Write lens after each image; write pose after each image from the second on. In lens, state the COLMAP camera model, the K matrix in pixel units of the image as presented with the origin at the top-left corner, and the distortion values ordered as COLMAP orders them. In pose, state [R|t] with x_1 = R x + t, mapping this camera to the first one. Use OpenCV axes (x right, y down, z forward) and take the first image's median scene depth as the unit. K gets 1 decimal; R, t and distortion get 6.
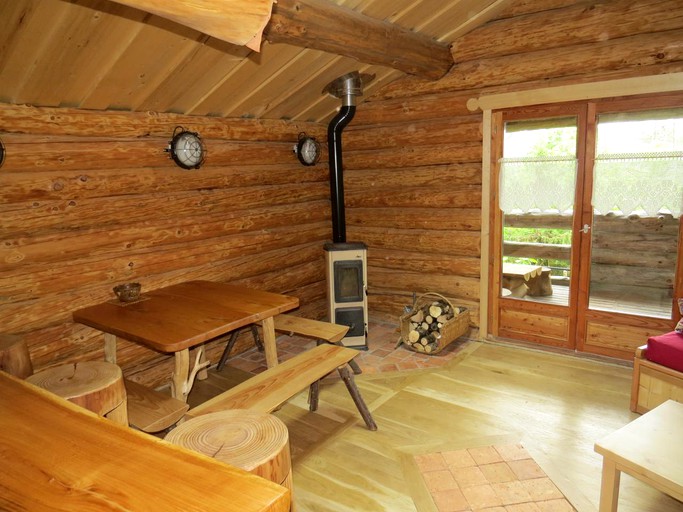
lens RADIAL K [[496.5, 0, 341.2], [0, 496.5, 254.2], [0, 0, 1]] dist [0.003882, -0.003259]
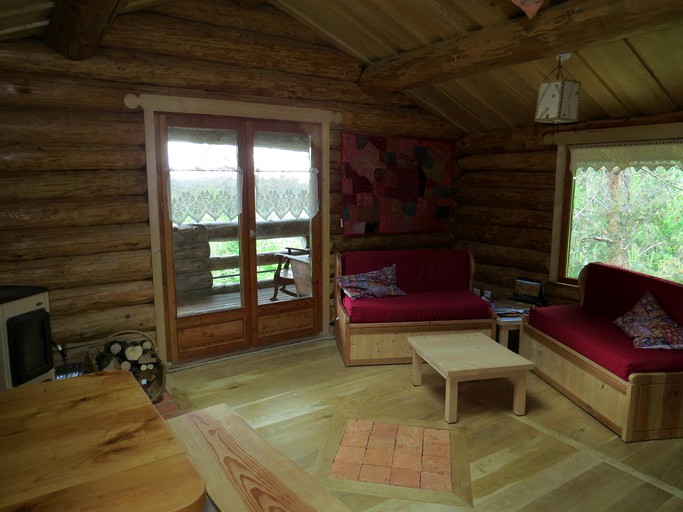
lens RADIAL K [[496.5, 0, 341.5], [0, 496.5, 258.6], [0, 0, 1]] dist [0.003882, -0.003259]
pose [[0.321842, -0.113561, 0.939958, -0.450551], [0.155435, 0.985648, 0.065860, -0.036120], [-0.933947, 0.124906, 0.334874, 0.413042]]
